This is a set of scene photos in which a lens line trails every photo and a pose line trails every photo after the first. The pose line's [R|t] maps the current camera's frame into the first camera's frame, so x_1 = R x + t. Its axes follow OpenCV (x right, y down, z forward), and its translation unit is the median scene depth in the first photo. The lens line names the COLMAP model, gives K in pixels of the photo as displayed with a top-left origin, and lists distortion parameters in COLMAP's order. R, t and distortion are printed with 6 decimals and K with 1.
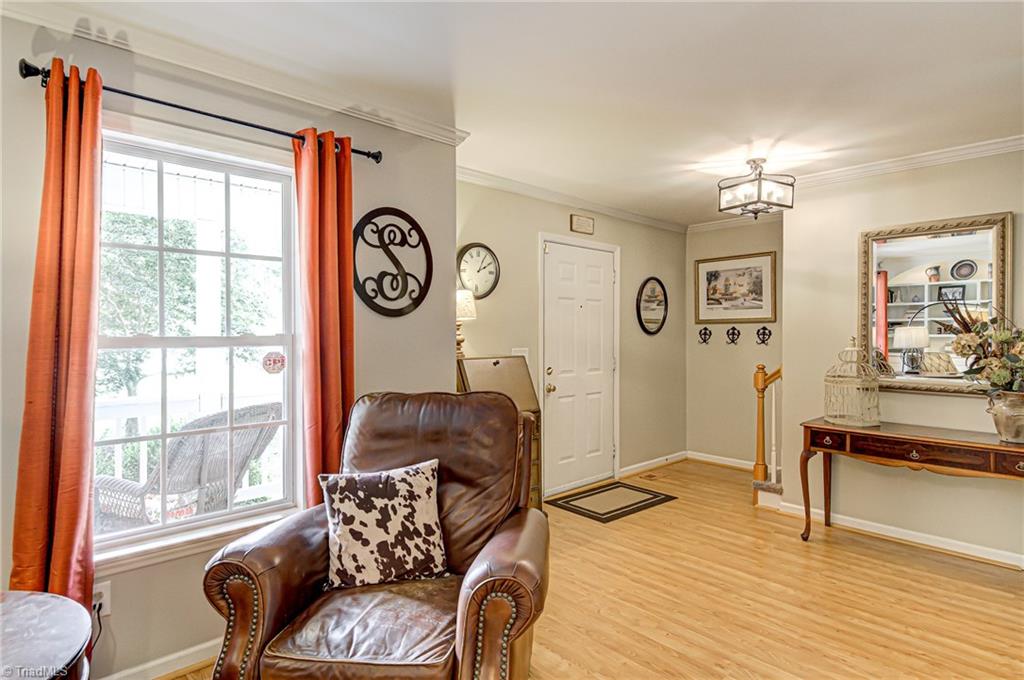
lens RADIAL K [[538.1, 0, 505.9], [0, 538.1, 333.4], [0, 0, 1]] dist [0.013799, -0.014255]
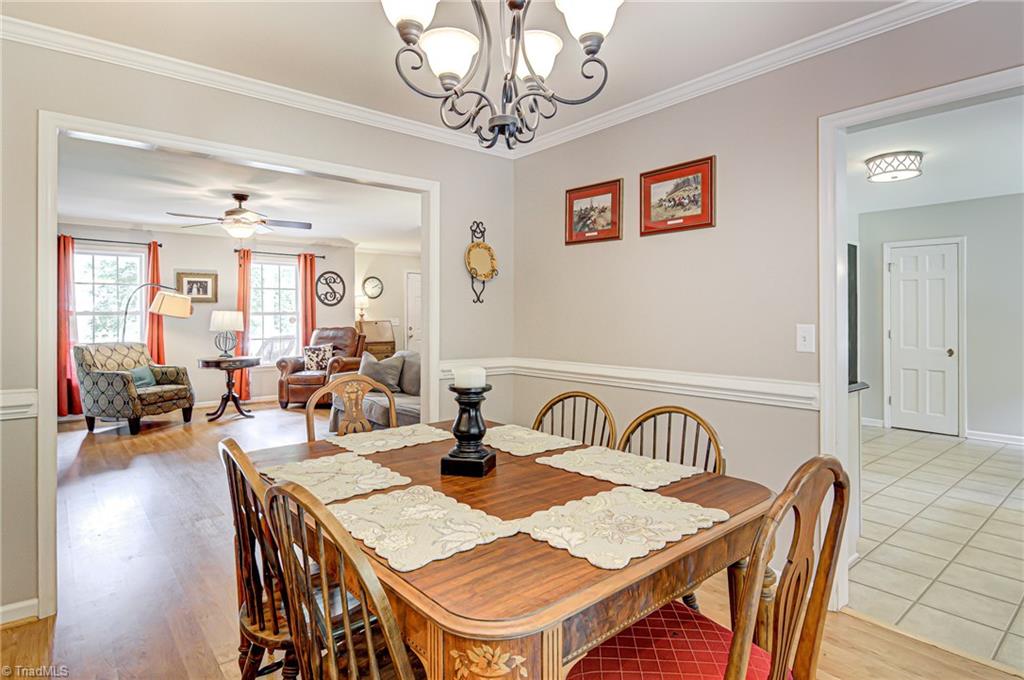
lens RADIAL K [[538.1, 0, 518.2], [0, 538.1, 314.7], [0, 0, 1]] dist [0.013799, -0.014255]
pose [[0.999728, 0.000444, -0.023307, 1.087332], [-0.000499, 0.999997, -0.002366, 0.028889], [0.023305, 0.002377, 0.999726, -2.396044]]
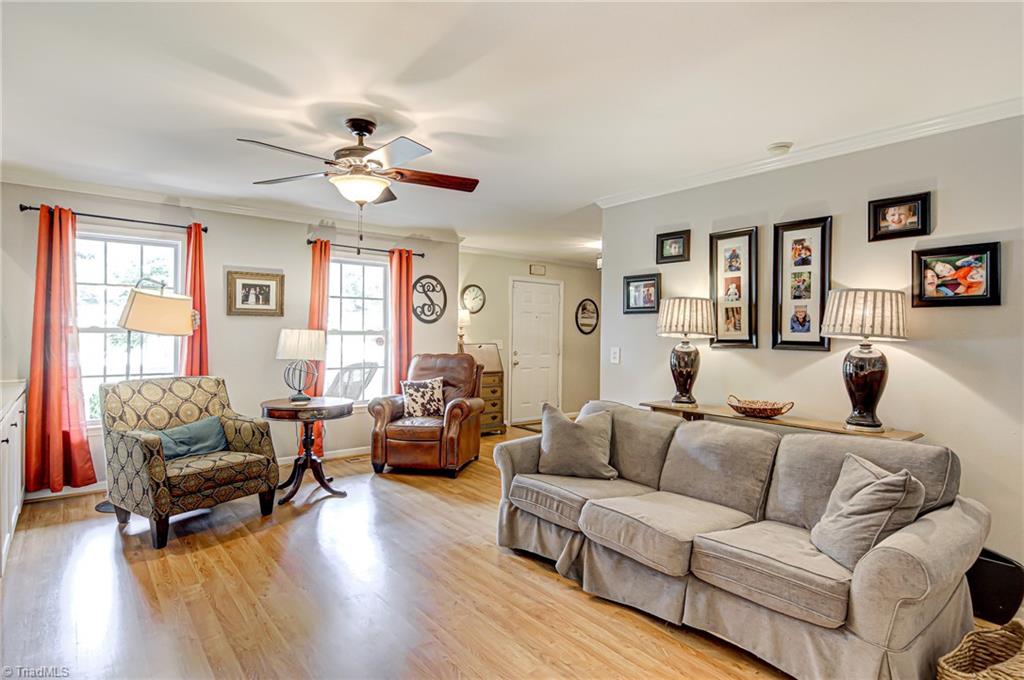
lens RADIAL K [[538.1, 0, 514.3], [0, 538.1, 330.6], [0, 0, 1]] dist [0.013799, -0.014255]
pose [[0.998224, 0.015540, -0.057510, 0.320459], [-0.015752, 0.999871, -0.003238, 0.001323], [0.057452, 0.004139, 0.998340, -1.408720]]
